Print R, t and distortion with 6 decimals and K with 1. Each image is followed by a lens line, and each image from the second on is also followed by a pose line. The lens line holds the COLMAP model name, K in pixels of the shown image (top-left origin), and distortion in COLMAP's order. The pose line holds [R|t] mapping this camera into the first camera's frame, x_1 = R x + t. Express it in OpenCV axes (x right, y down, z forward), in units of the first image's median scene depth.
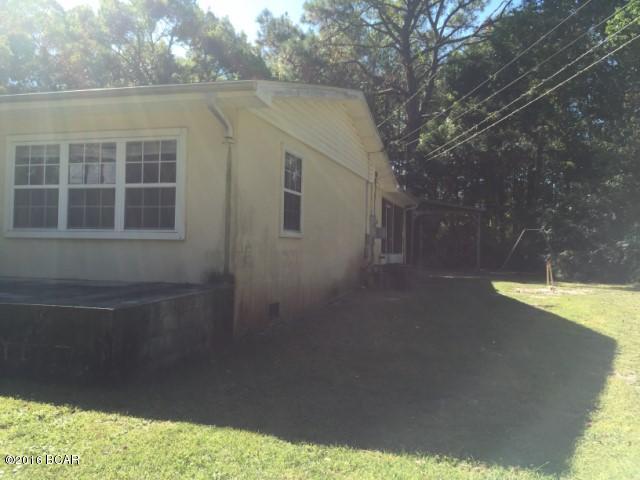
lens RADIAL K [[549.0, 0, 321.0], [0, 549.0, 230.7], [0, 0, 1]] dist [0.087631, -0.092810]
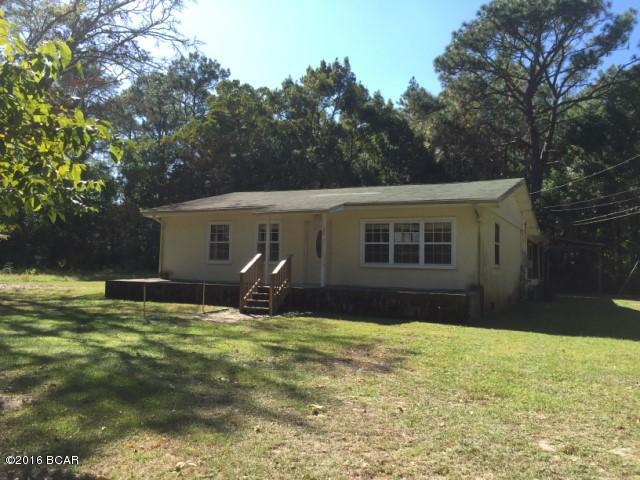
lens RADIAL K [[549.0, 0, 321.0], [0, 549.0, 230.7], [0, 0, 1]] dist [0.087631, -0.092810]
pose [[0.984908, -0.005747, -0.172986, -0.259514], [-0.002533, 0.998863, -0.047605, -0.018657], [0.173063, 0.047324, 0.983773, -0.790459]]
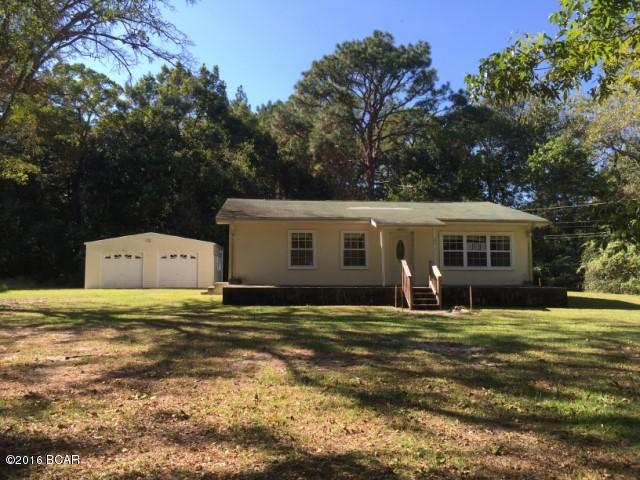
lens RADIAL K [[549.0, 0, 321.0], [0, 549.0, 230.7], [0, 0, 1]] dist [0.087631, -0.092810]
pose [[0.932021, 0.012561, 0.362187, -1.503148], [0.005563, 0.998786, -0.048955, -0.035220], [-0.362362, 0.047642, 0.930819, -0.912403]]
